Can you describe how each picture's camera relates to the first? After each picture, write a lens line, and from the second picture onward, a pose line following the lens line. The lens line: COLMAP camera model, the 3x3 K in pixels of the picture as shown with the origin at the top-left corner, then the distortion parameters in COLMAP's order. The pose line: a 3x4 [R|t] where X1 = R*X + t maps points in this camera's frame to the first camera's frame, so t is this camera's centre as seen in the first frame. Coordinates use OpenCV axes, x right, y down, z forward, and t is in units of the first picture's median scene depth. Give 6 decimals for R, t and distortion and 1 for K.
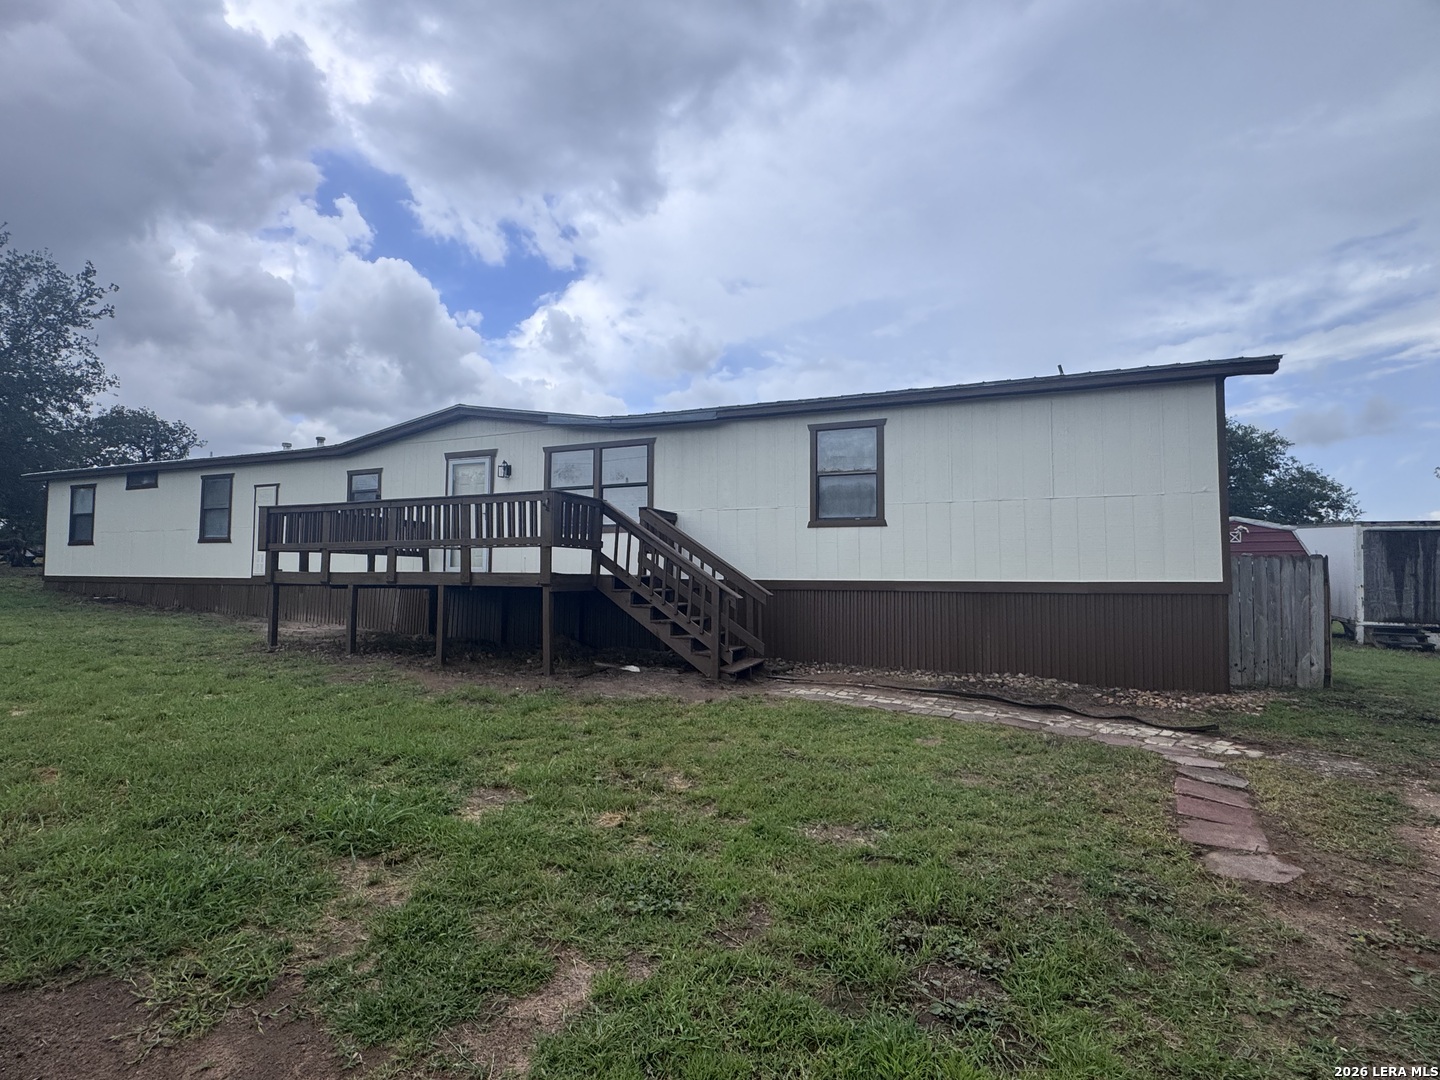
lens RADIAL K [[704.4, 0, 720.0], [0, 704.4, 539.4], [0, 0, 1]] dist [-0.000207, 0.000005]
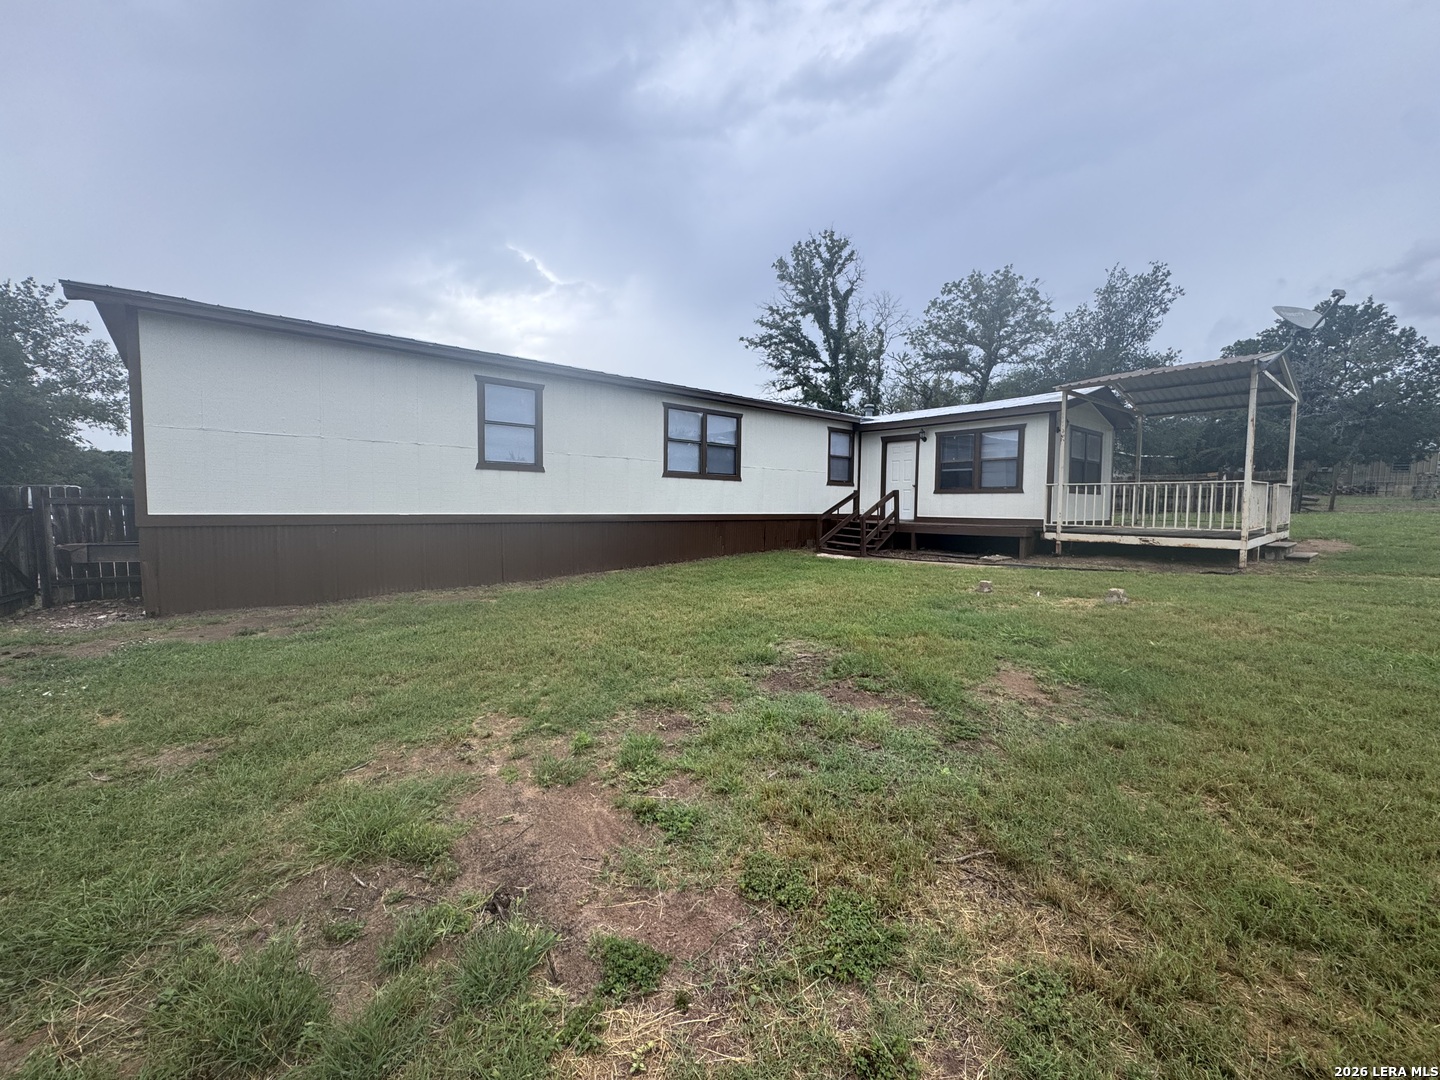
lens RADIAL K [[577.2, 0, 721.2], [0, 577.2, 537.7], [0, 0, 1]] dist [-0.003549, 0.000358]
pose [[0.453359, -0.044439, 0.890219, -0.681682], [-0.046312, 0.996233, 0.073317, 0.011694], [-0.890124, -0.074467, 0.449593, 0.295548]]
